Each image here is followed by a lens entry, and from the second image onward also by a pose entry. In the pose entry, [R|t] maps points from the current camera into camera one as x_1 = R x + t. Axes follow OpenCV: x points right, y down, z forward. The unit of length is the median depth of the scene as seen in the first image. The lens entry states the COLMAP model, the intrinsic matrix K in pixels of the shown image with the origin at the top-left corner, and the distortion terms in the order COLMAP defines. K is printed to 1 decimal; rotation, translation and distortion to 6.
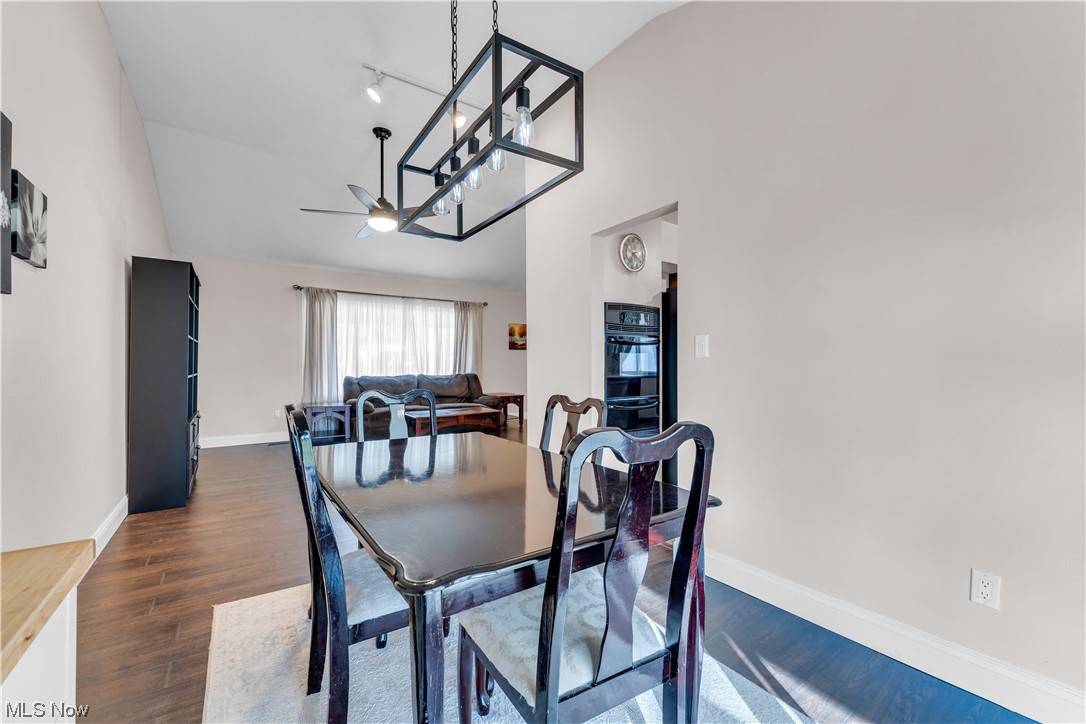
lens RADIAL K [[437.7, 0, 538.5], [0, 437.7, 361.8], [0, 0, 1]] dist [0.002858, -0.001020]
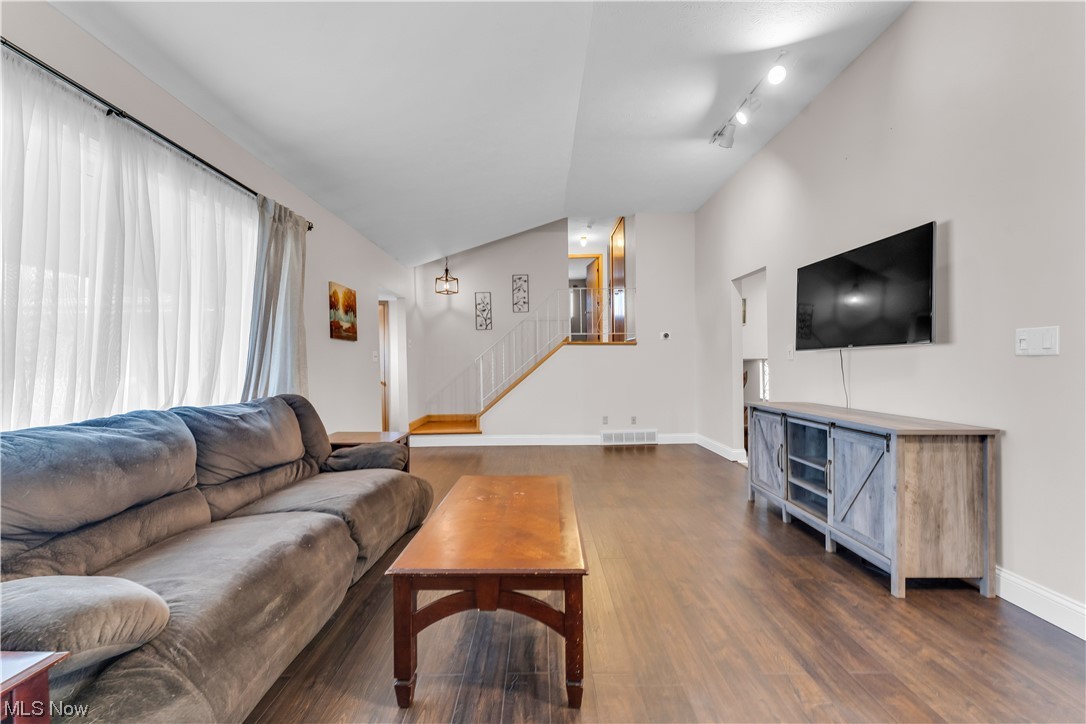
lens RADIAL K [[437.7, 0, 548.7], [0, 437.7, 357.0], [0, 0, 1]] dist [0.002858, -0.001020]
pose [[0.551281, 0.008291, 0.834279, -0.384159], [0.007316, 0.999864, -0.014771, 0.000957], [-0.834288, 0.014247, 0.551145, 0.644327]]
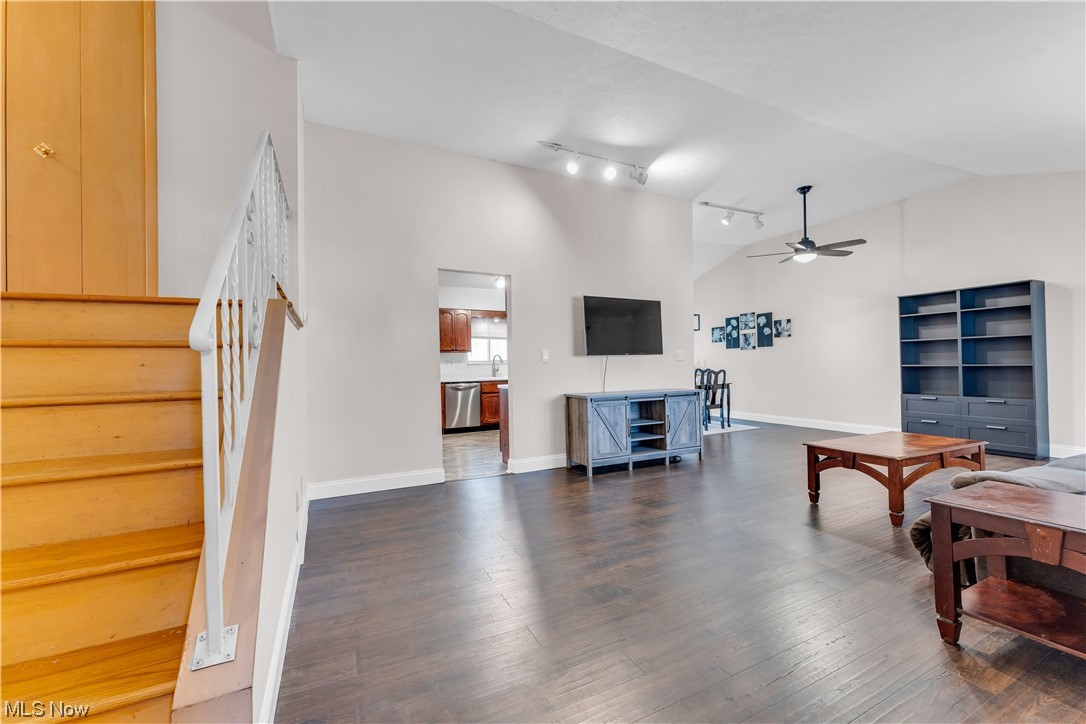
lens RADIAL K [[437.7, 0, 543.2], [0, 437.7, 360.7], [0, 0, 1]] dist [0.002858, -0.001020]
pose [[-0.988773, 0.021788, 0.147828, 0.138383], [0.020139, 0.999717, -0.012642, 0.004391], [-0.148062, -0.009523, -0.988932, 1.345855]]
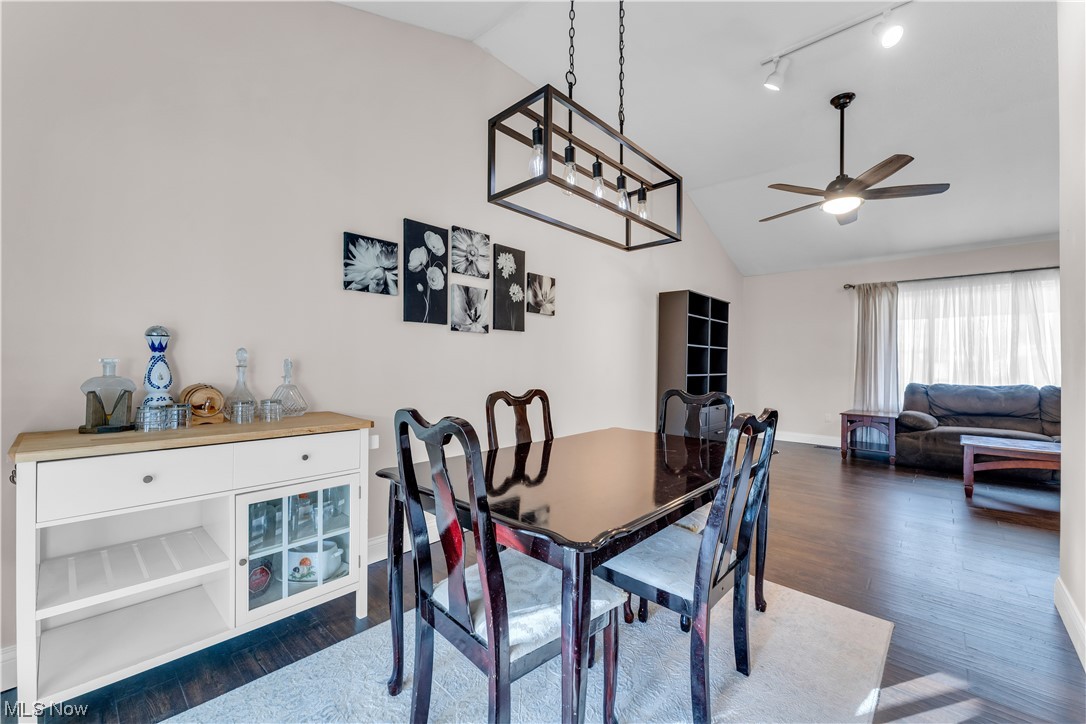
lens RADIAL K [[437.7, 0, 547.6], [0, 437.7, 361.9], [0, 0, 1]] dist [0.002858, -0.001020]
pose [[0.232608, -0.002659, -0.972567, 0.189880], [-0.005980, 0.999973, -0.004164, 0.000435], [0.972552, 0.006785, 0.232586, 0.130065]]
